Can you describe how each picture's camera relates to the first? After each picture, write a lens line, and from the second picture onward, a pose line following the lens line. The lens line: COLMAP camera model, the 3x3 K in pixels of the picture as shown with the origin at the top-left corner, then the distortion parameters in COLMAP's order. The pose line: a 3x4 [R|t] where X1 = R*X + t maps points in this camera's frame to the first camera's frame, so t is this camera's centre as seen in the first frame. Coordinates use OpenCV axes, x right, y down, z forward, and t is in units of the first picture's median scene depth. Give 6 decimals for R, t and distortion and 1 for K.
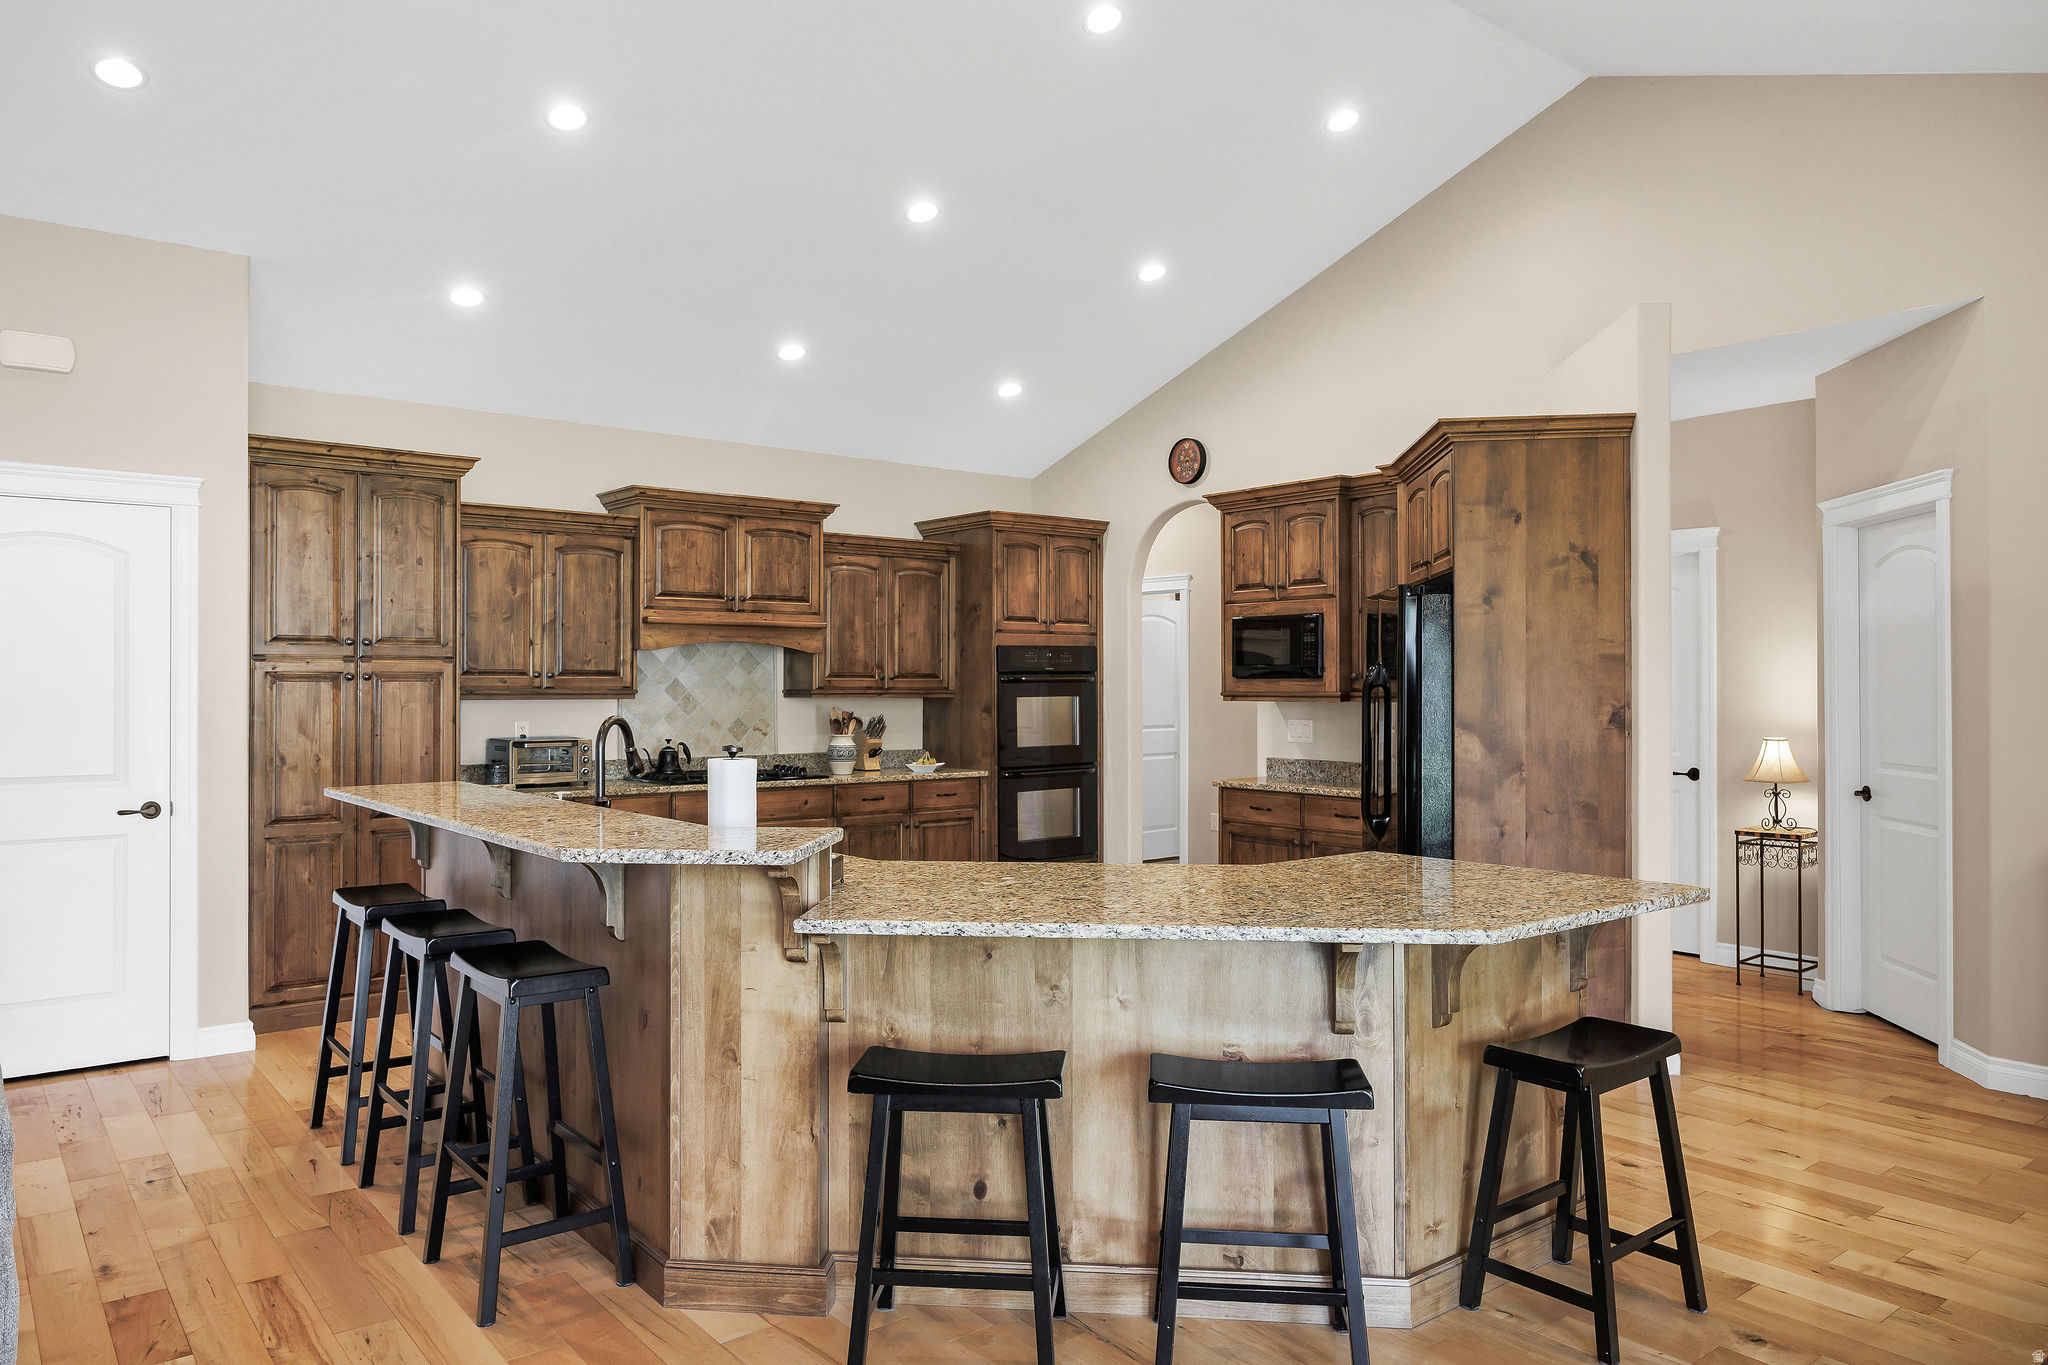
lens RADIAL K [[1356.5, 0, 1020.4], [0, 1356.5, 679.7], [0, 0, 1]] dist [-0.009121, -0.001106]
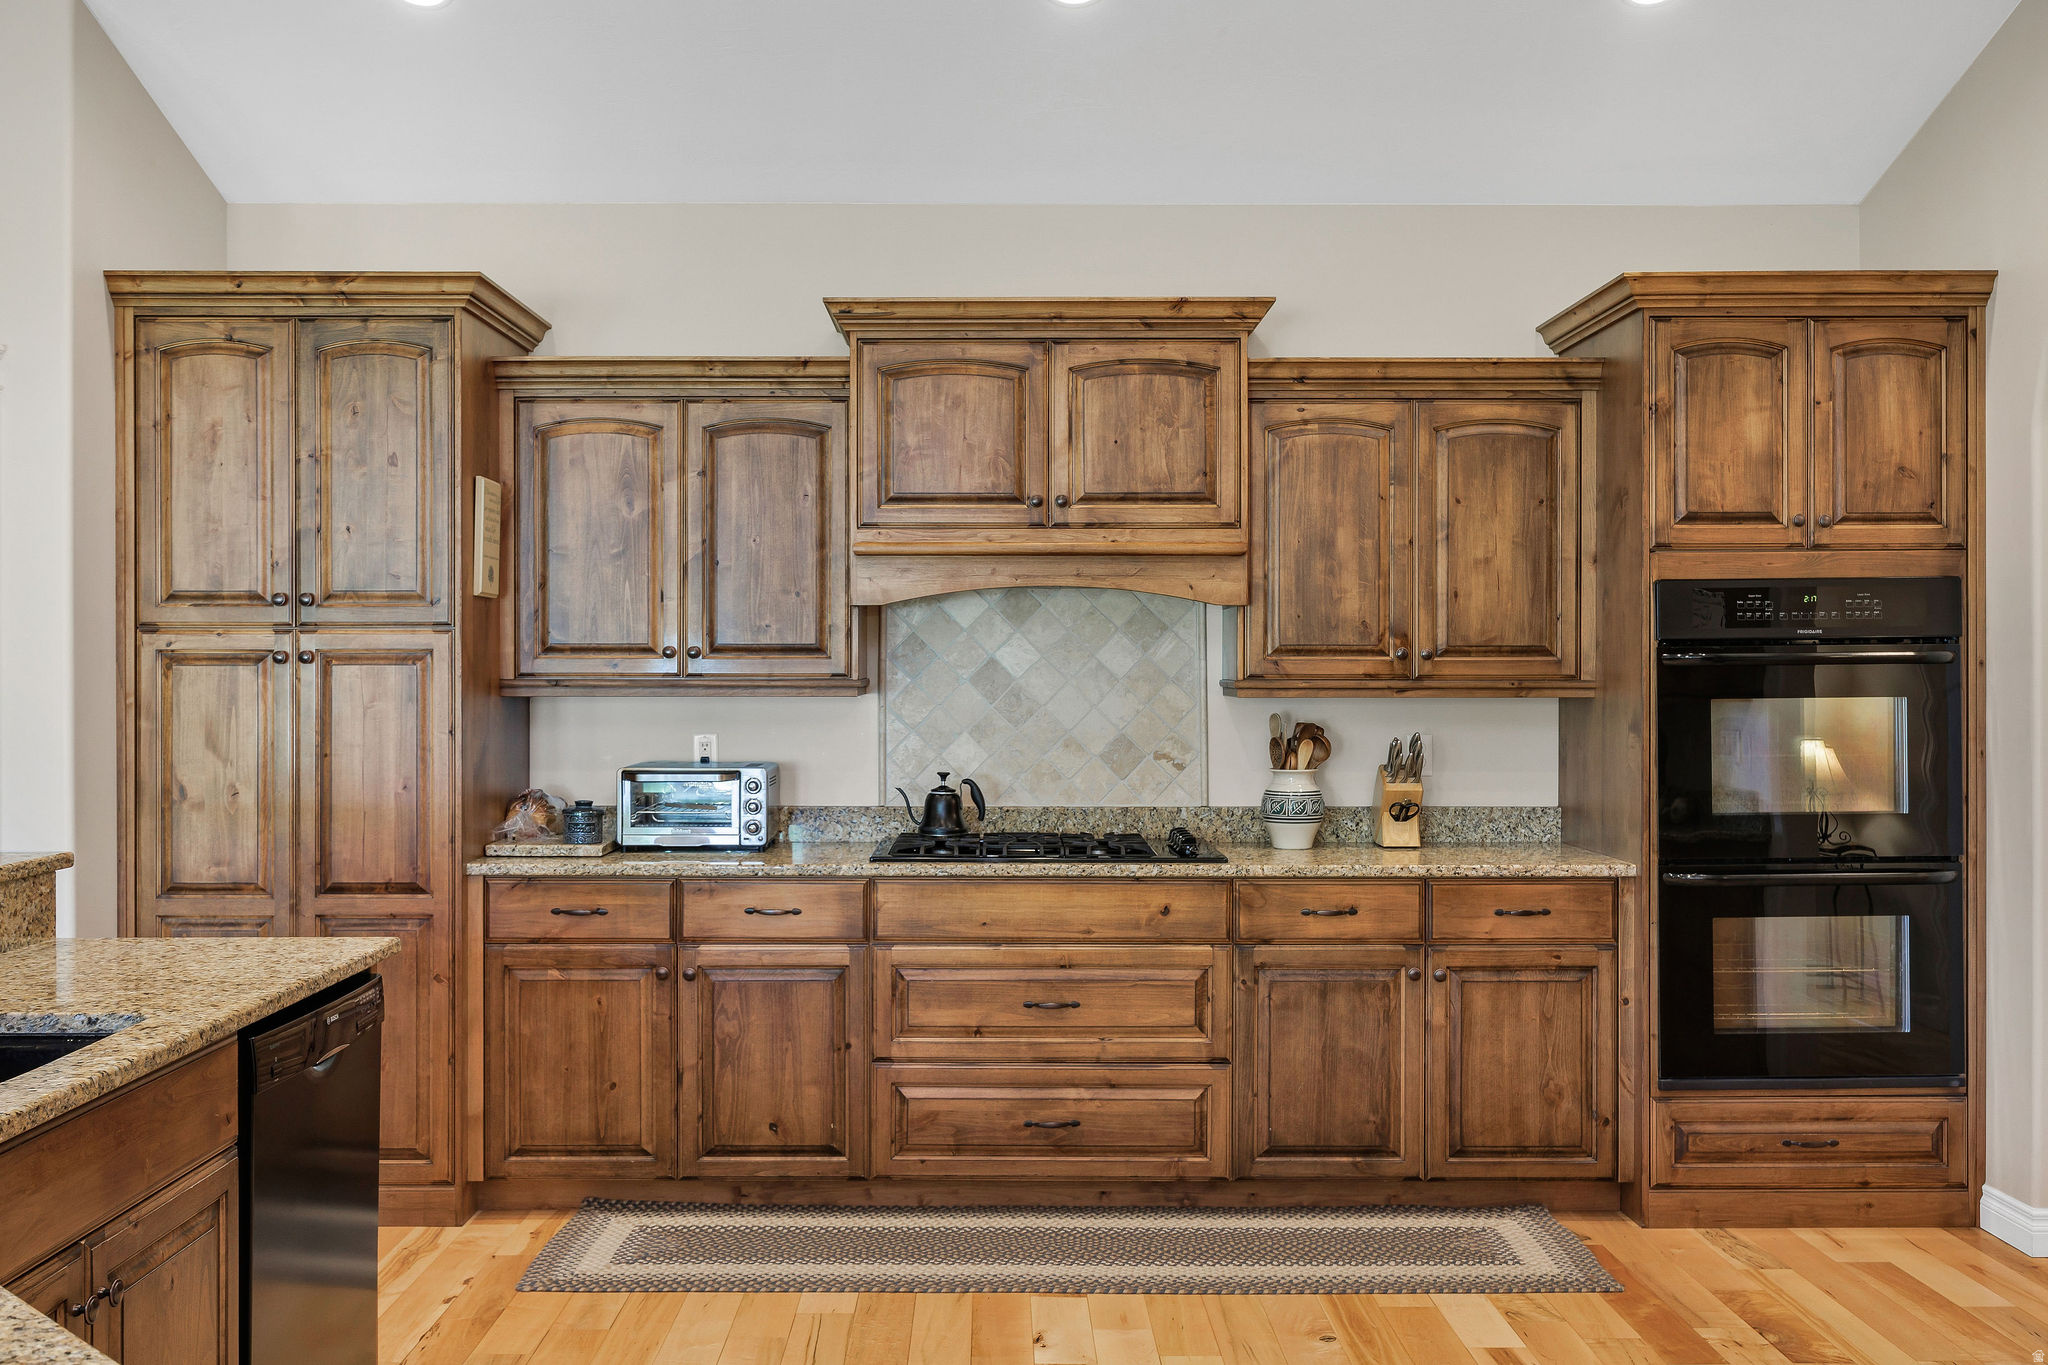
lens RADIAL K [[1886.6, 0, 1011.0], [0, 1886.6, 671.2], [0, 0, 1]] dist [-0.001311, 0.000000]
pose [[0.775350, -0.000492, -0.631532, 0.220182], [0.003187, 0.999990, 0.003133, 0.001751], [0.631524, -0.004442, 0.775344, 0.421762]]
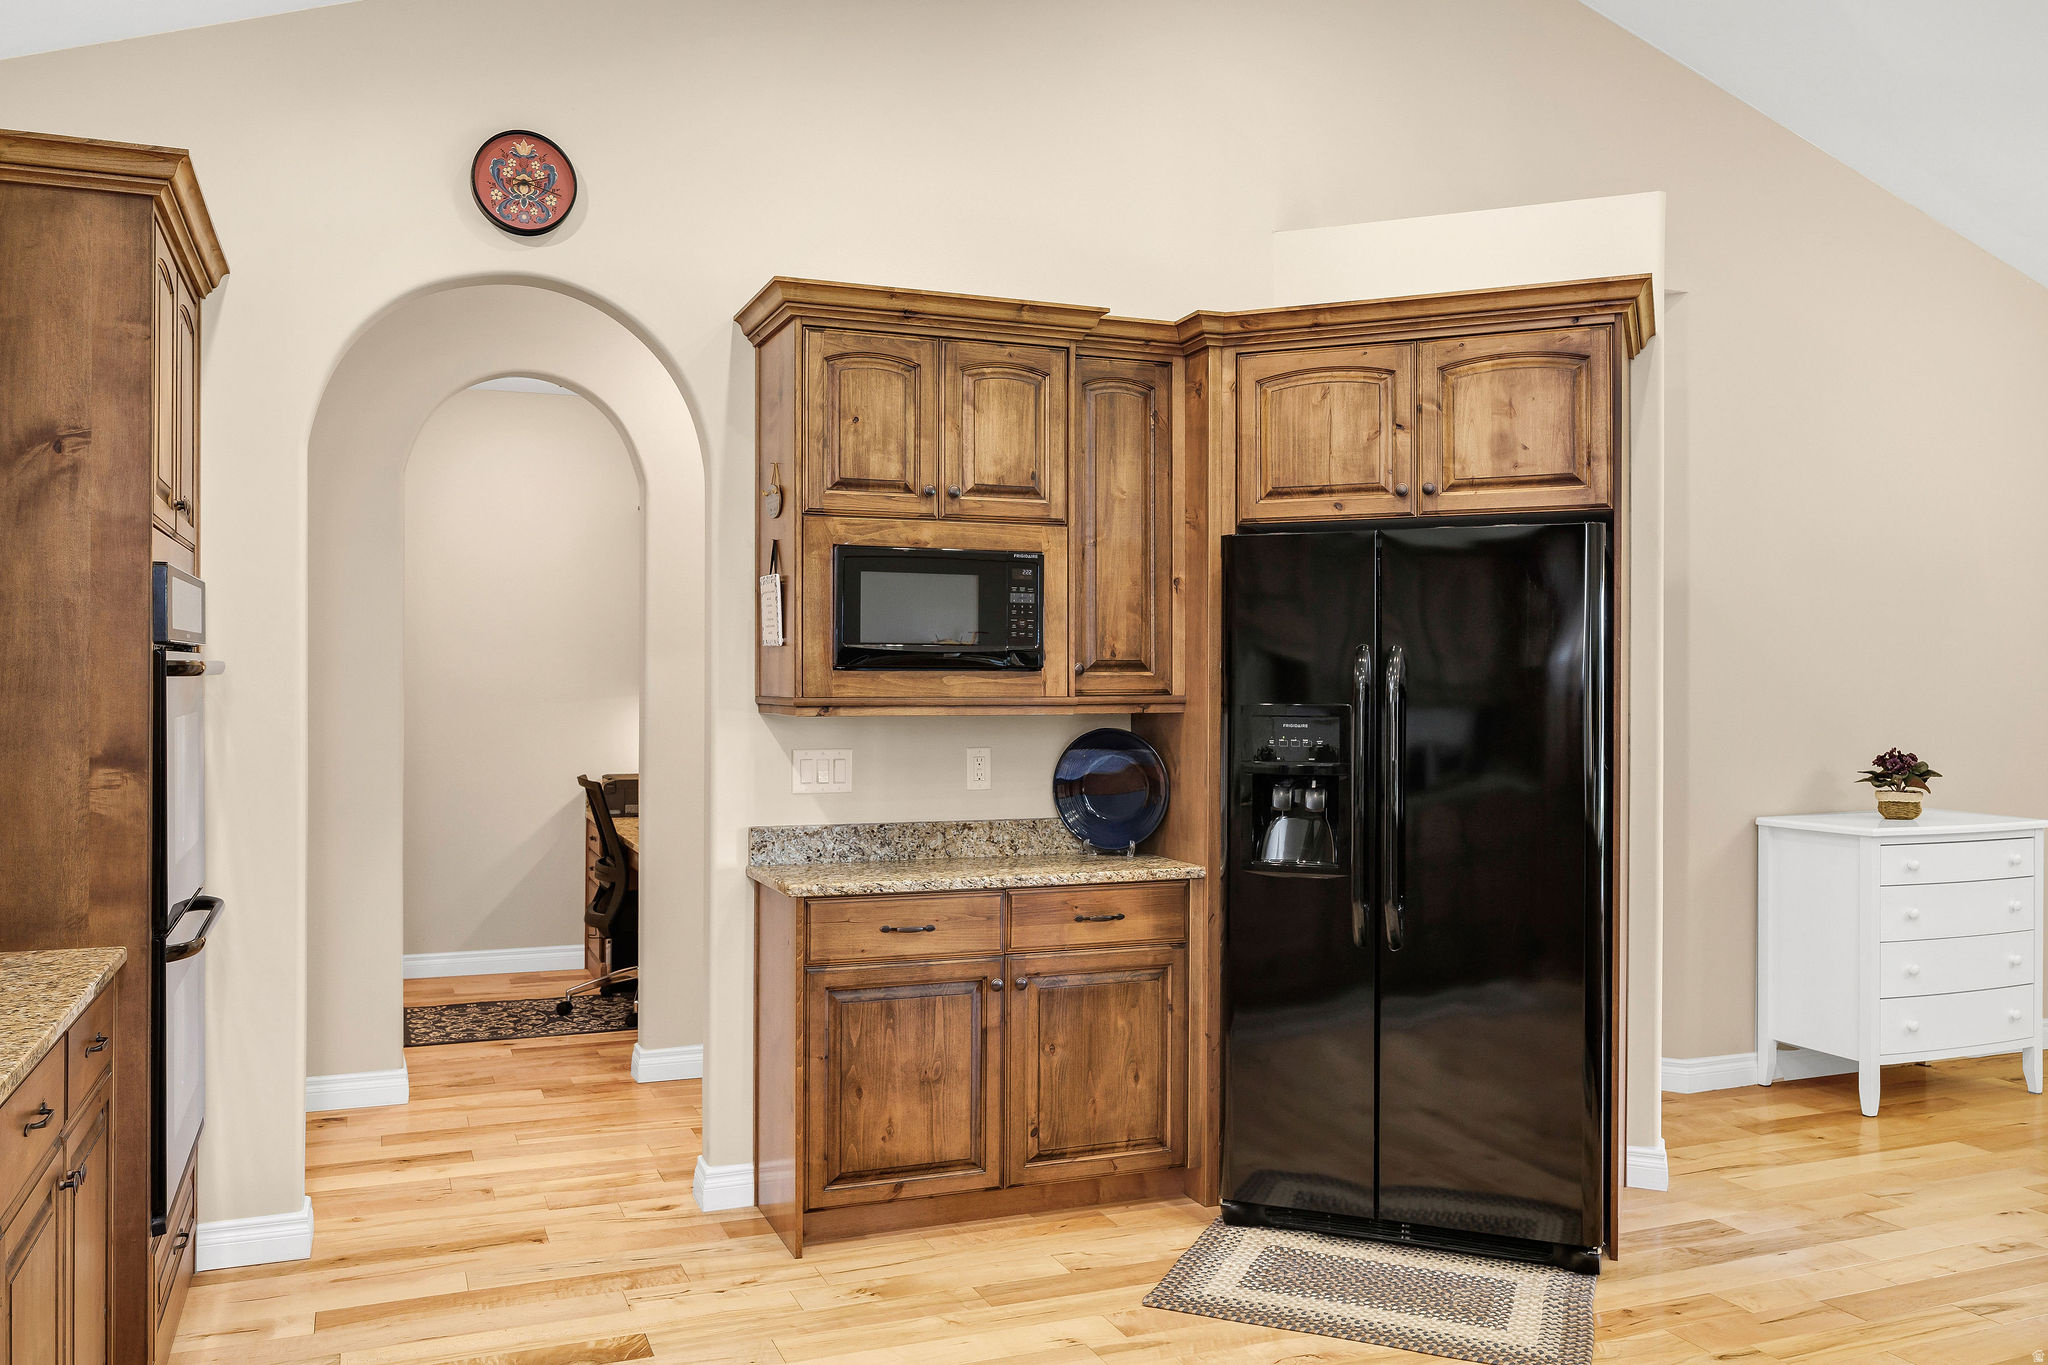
lens RADIAL K [[1621.6, 0, 1017.8], [0, 1621.6, 682.5], [0, 0, 1]] dist [0.000211, -0.002242]
pose [[0.297801, -0.001720, 0.954627, -0.474081], [-0.005370, 0.999980, 0.003476, 0.001414], [-0.954613, -0.006161, 0.297785, 0.958502]]
